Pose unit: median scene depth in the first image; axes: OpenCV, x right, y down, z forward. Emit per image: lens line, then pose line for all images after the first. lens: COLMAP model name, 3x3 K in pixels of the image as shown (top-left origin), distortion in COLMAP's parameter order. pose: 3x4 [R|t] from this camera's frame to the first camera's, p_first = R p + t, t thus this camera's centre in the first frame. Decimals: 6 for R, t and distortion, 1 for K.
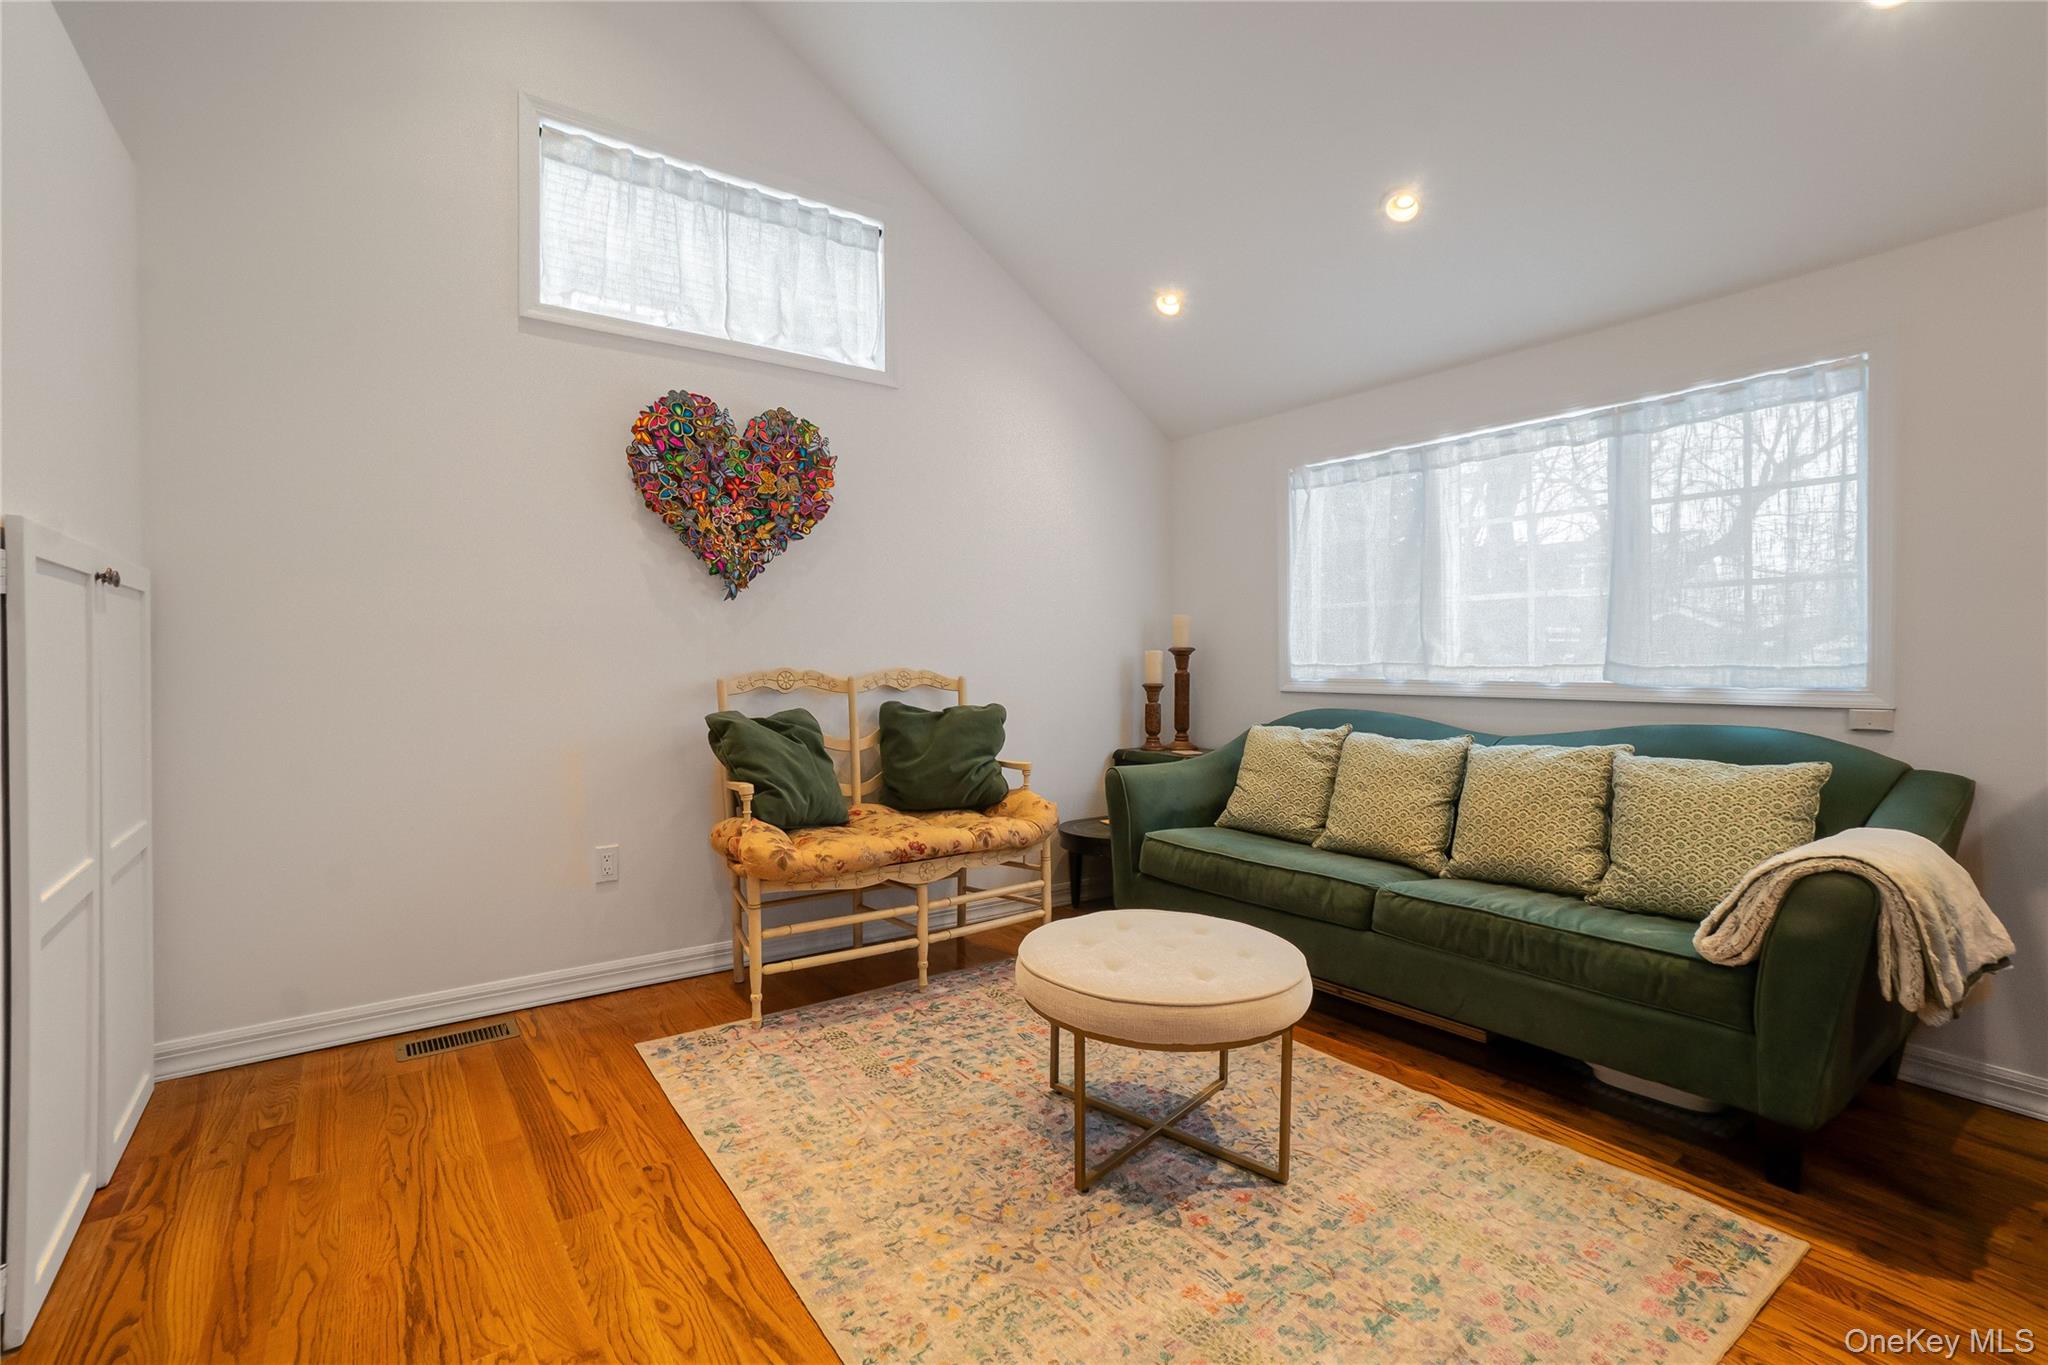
lens RADIAL K [[890.8, 0, 997.1], [0, 890.8, 677.3], [0, 0, 1]] dist [-0.050323, 0.023831]
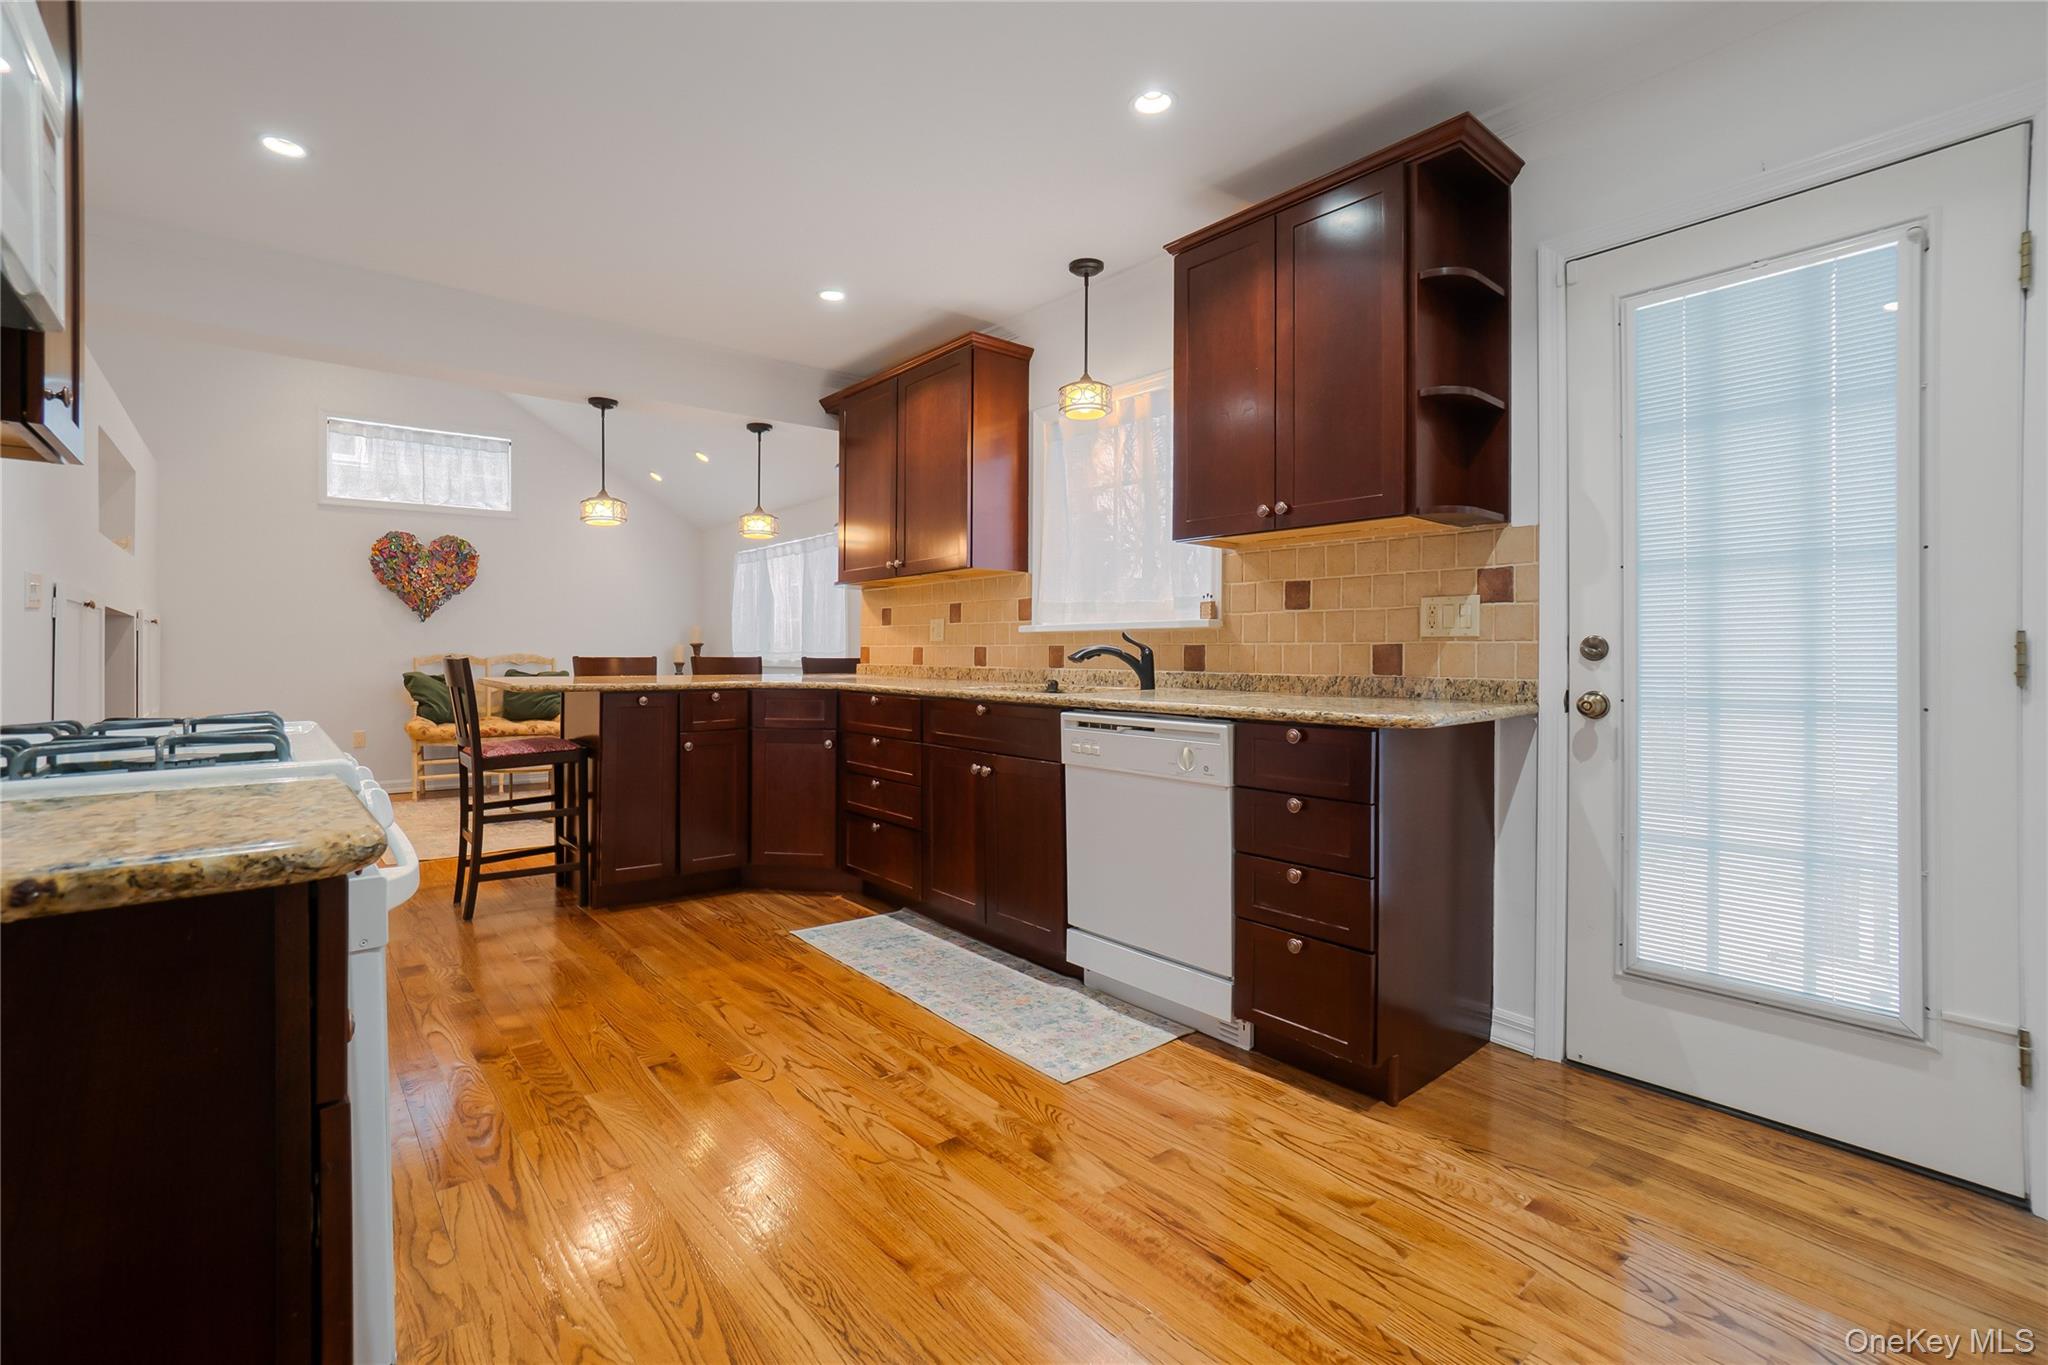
lens RADIAL K [[926.7, 0, 1008.3], [0, 926.7, 654.4], [0, 0, 1]] dist [-0.047801, 0.027558]
pose [[0.998471, 0.001163, 0.055263, 1.024515], [-0.000372, 0.999897, -0.014324, 0.024766], [-0.055274, 0.014281, 0.998369, -1.343585]]
